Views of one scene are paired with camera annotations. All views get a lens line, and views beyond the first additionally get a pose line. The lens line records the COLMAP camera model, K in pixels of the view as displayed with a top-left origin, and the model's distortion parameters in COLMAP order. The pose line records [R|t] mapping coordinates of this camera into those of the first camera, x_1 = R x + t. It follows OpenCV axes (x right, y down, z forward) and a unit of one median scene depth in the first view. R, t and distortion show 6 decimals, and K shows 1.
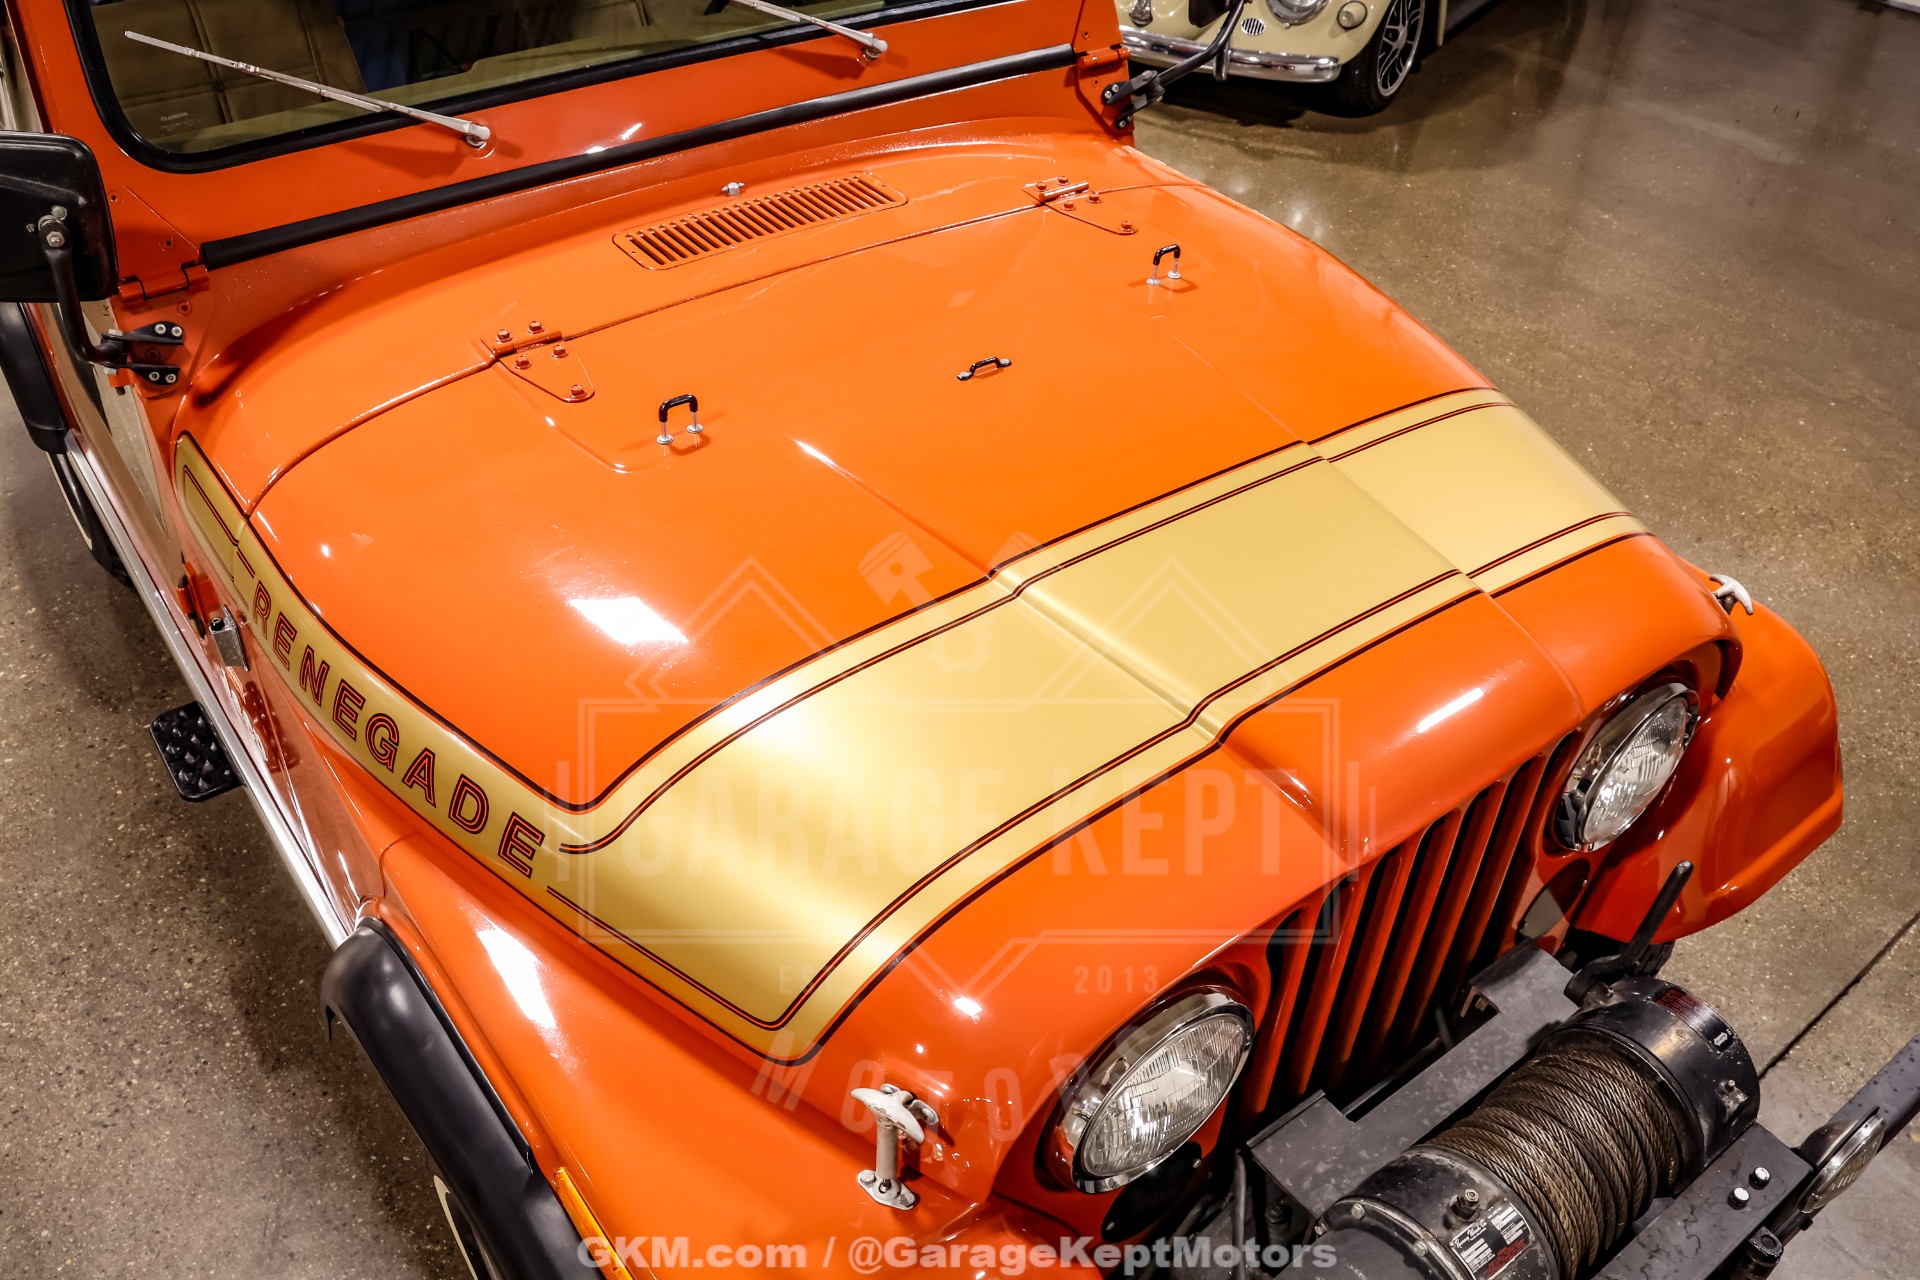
lens RADIAL K [[1617.0, 0, 954.9], [0, 1617.0, 642.4], [0, 0, 1]] dist [-0.162890, 0.135493]
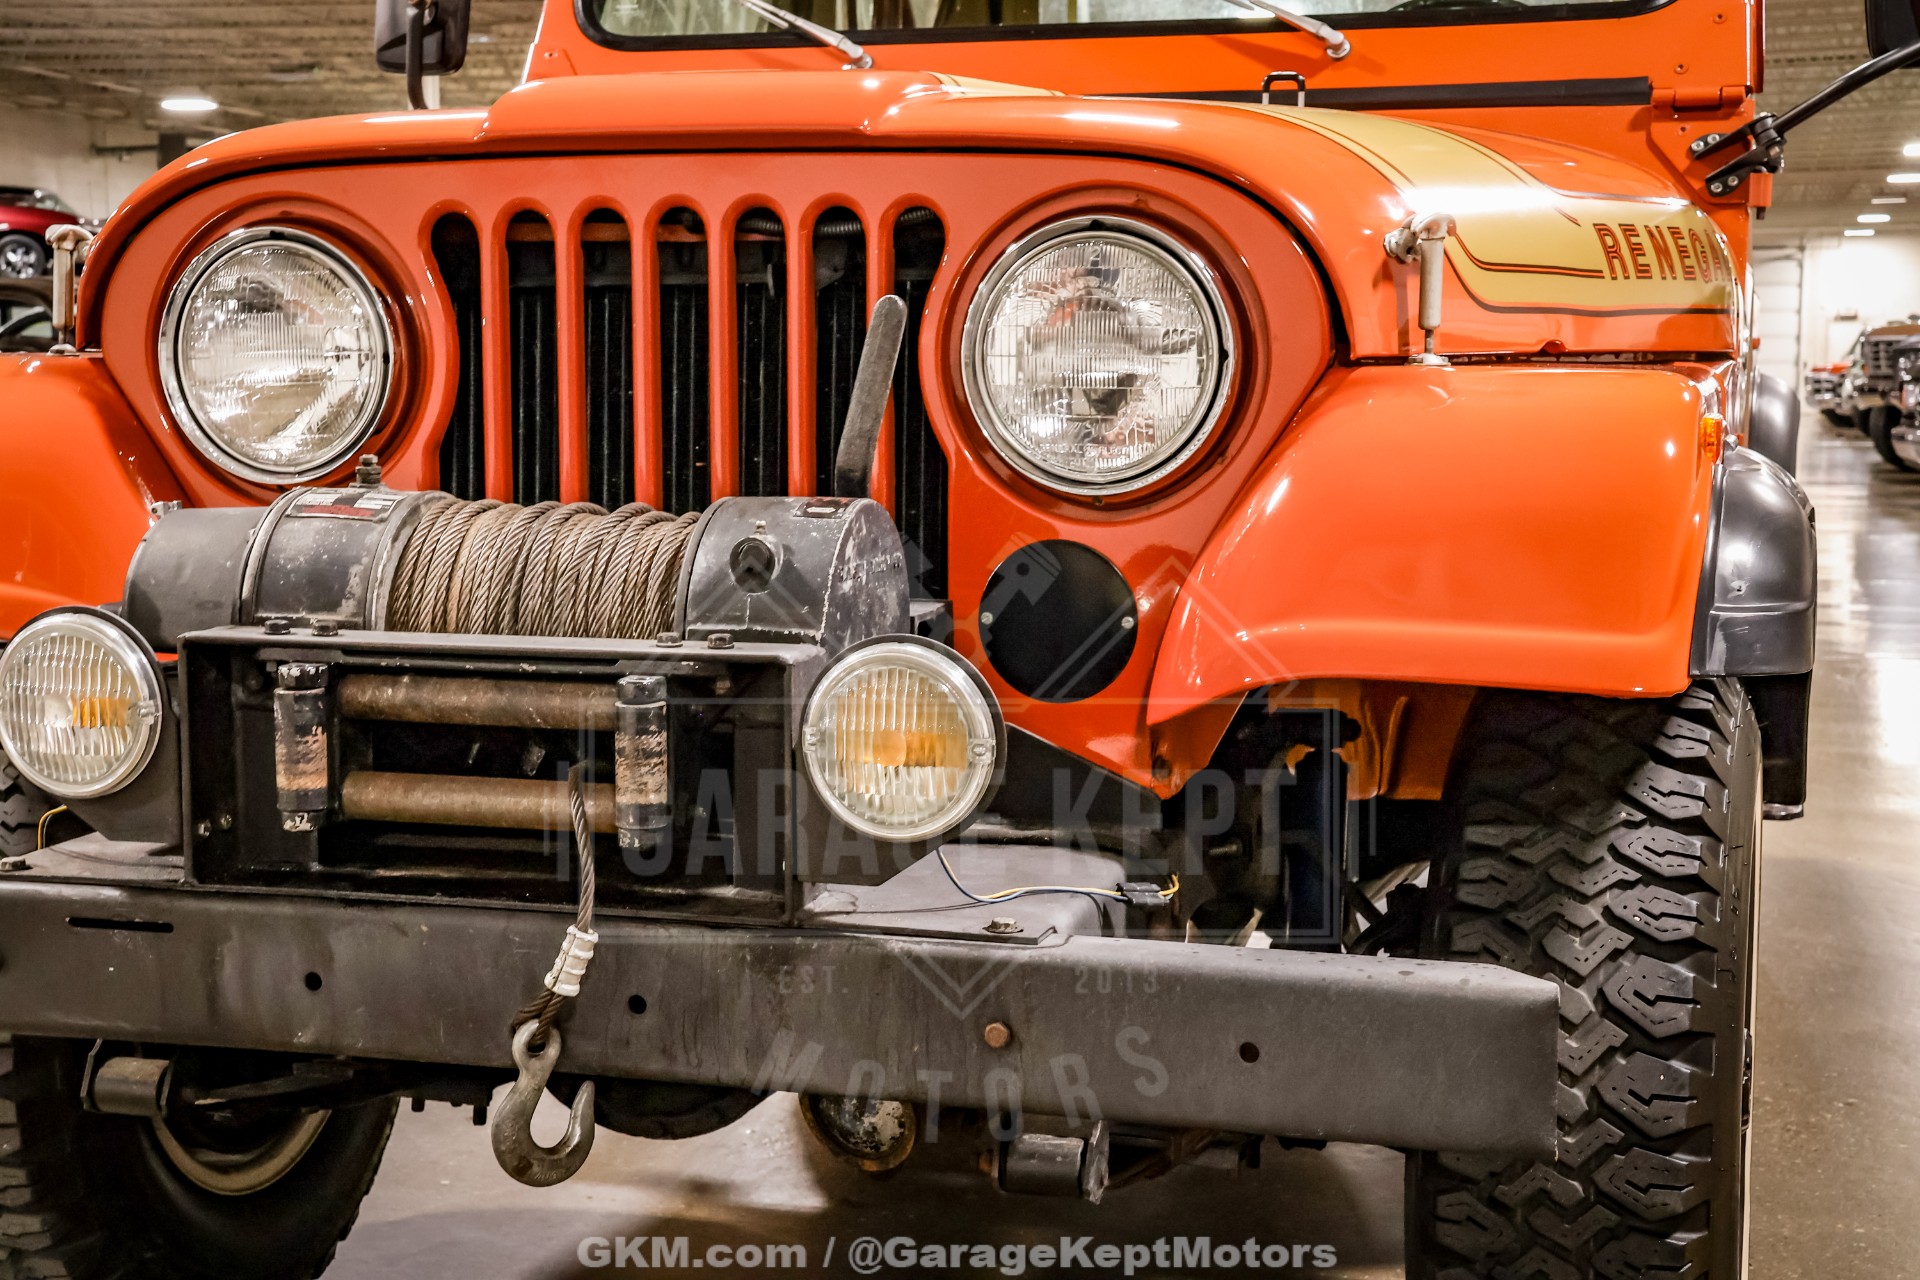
lens RADIAL K [[2770.7, 0, 950.8], [0, 2770.7, 635.5], [0, 0, 1]] dist [0.031180, 0.784307]
pose [[0.592630, 0.045936, -0.804164, 1.055278], [-0.489105, 0.813758, -0.313964, 0.455887], [0.639973, 0.579385, 0.504726, 0.306549]]
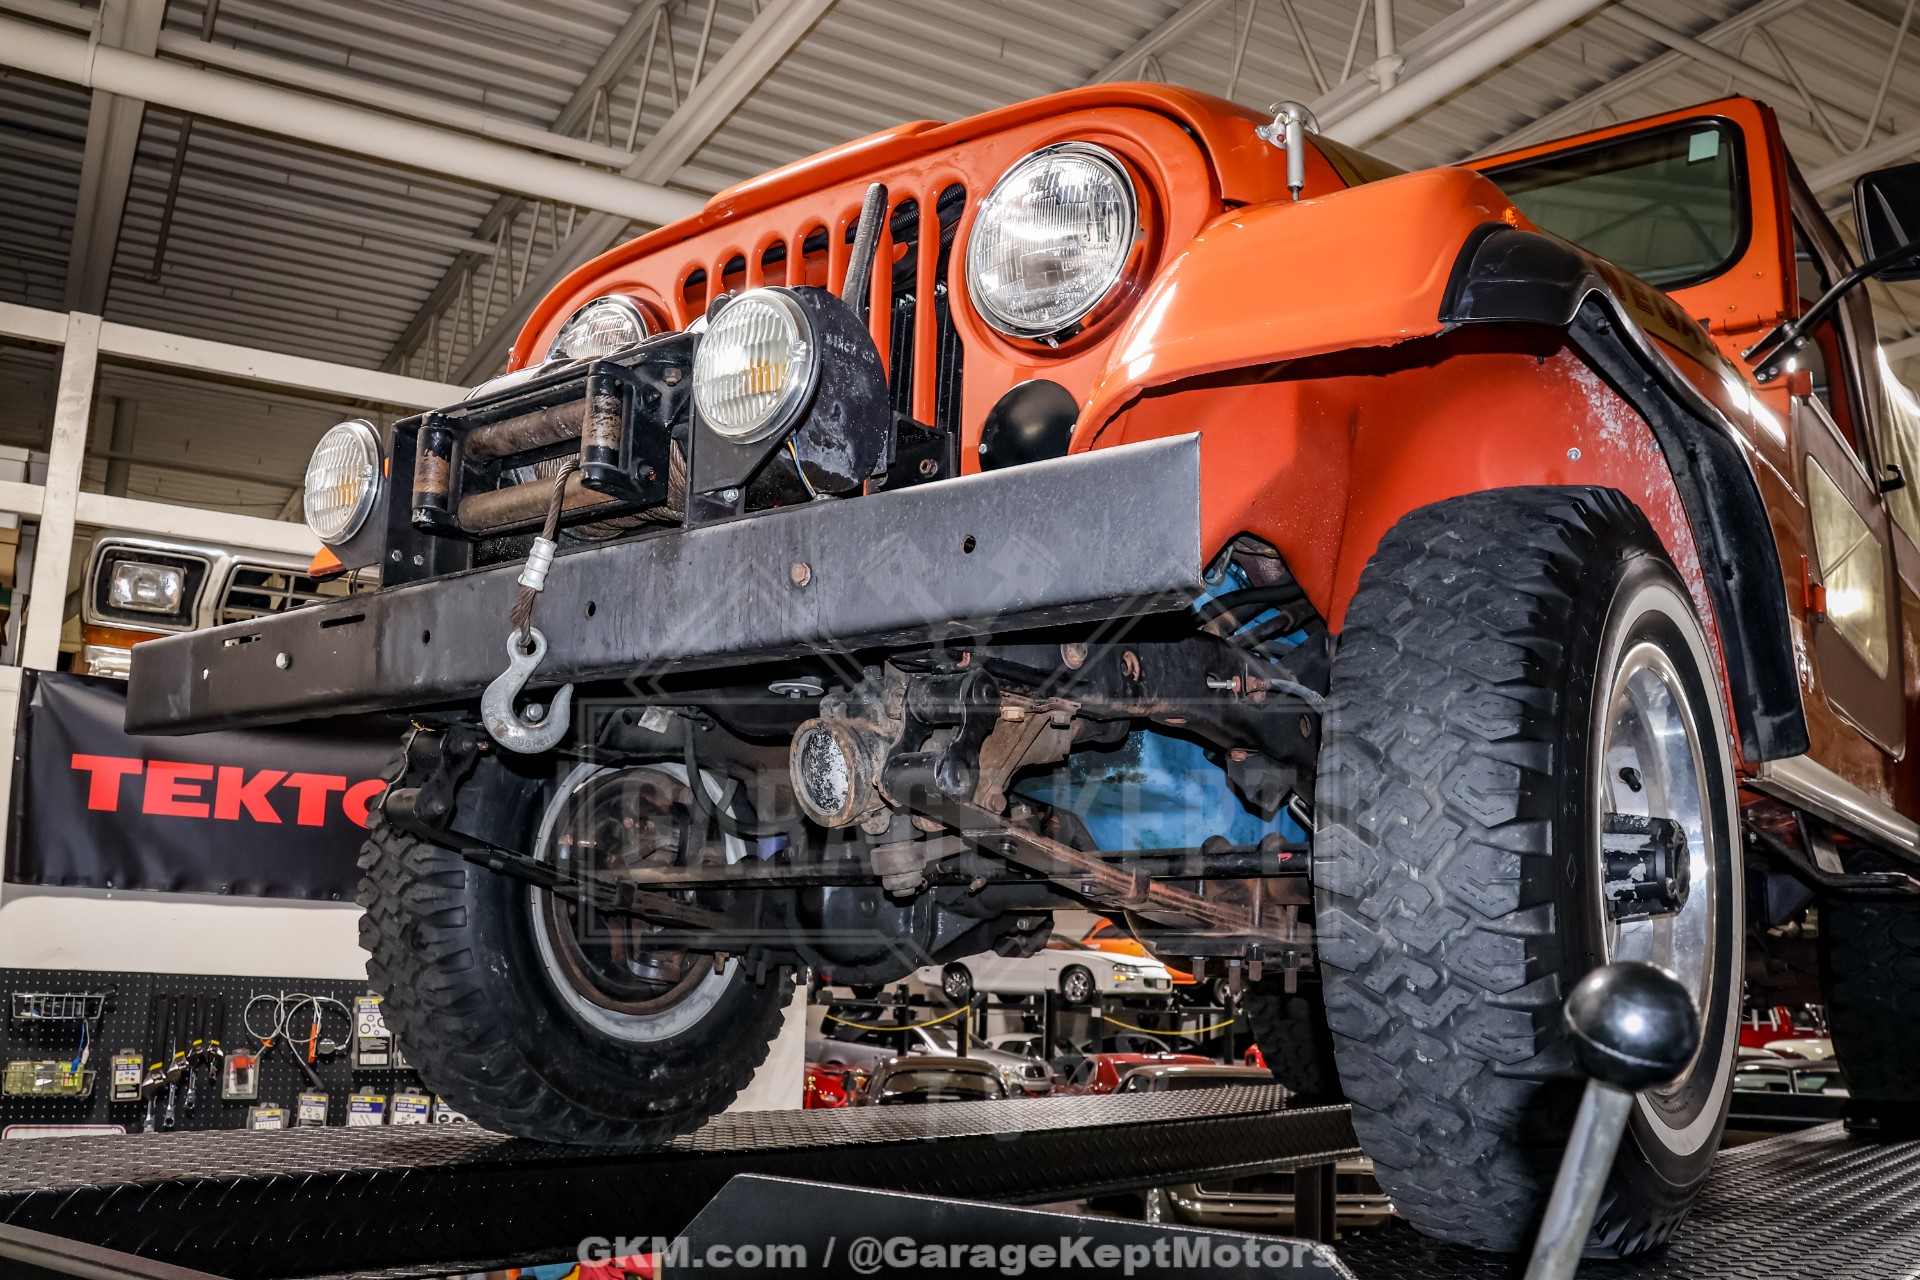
lens RADIAL K [[1713.2, 0, 959.0], [0, 1713.2, 642.1], [0, 0, 1]] dist [-0.103930, 0.004429]
pose [[0.270196, -0.223839, -0.936424, 0.996656], [-0.614876, 0.708313, -0.346728, 0.482406], [0.740893, 0.669469, 0.053751, 0.805756]]
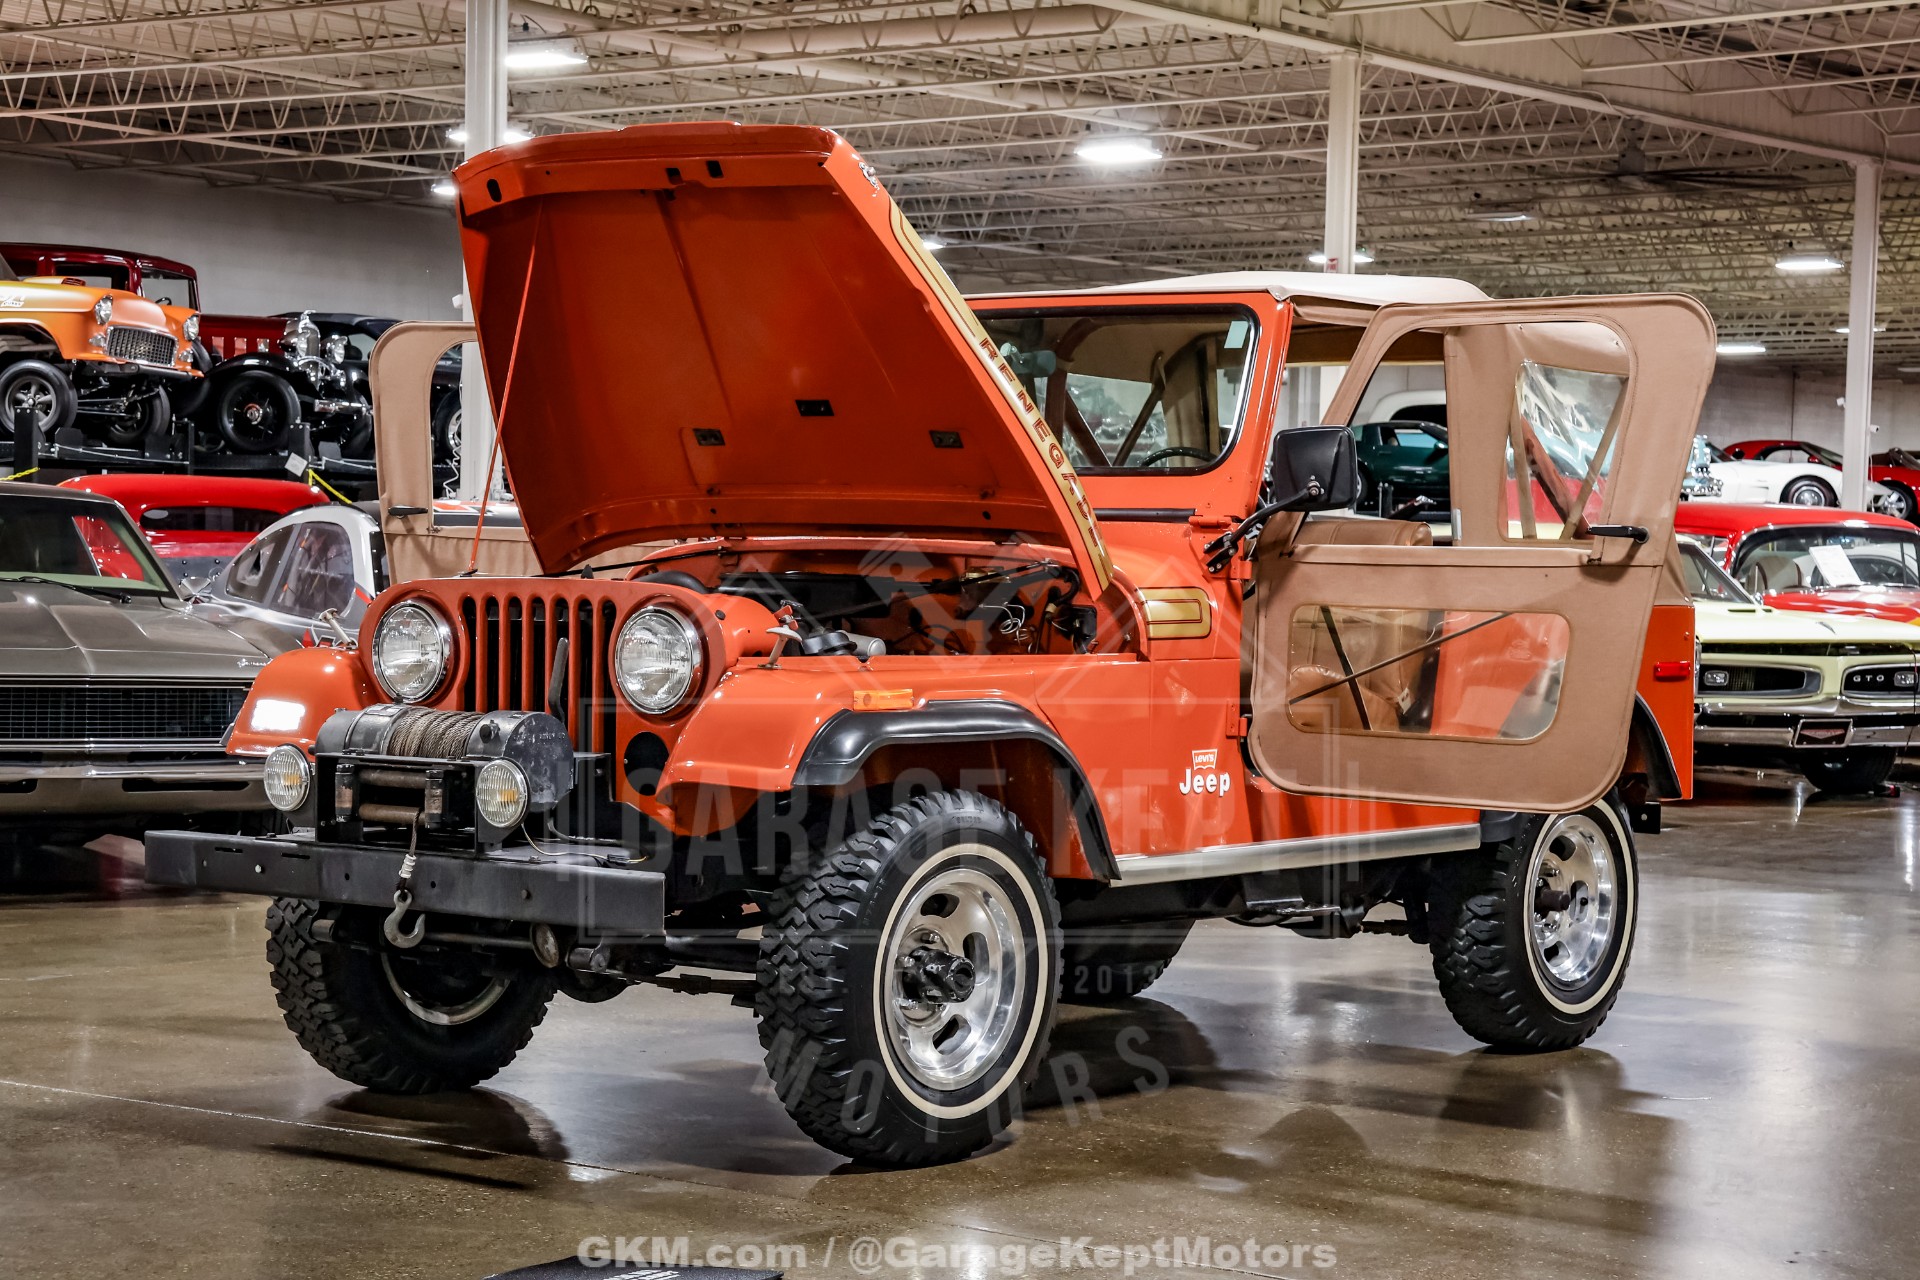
lens RADIAL K [[3738.9, 0, 951.5], [0, 3738.9, 636.6], [0, 0, 1]] dist [0.262097, 0.334541]
pose [[0.245622, -0.005848, -0.969348, 3.574493], [-0.613224, 0.773525, -0.160051, 0.410199], [0.750750, 0.633739, 0.186409, 0.324490]]
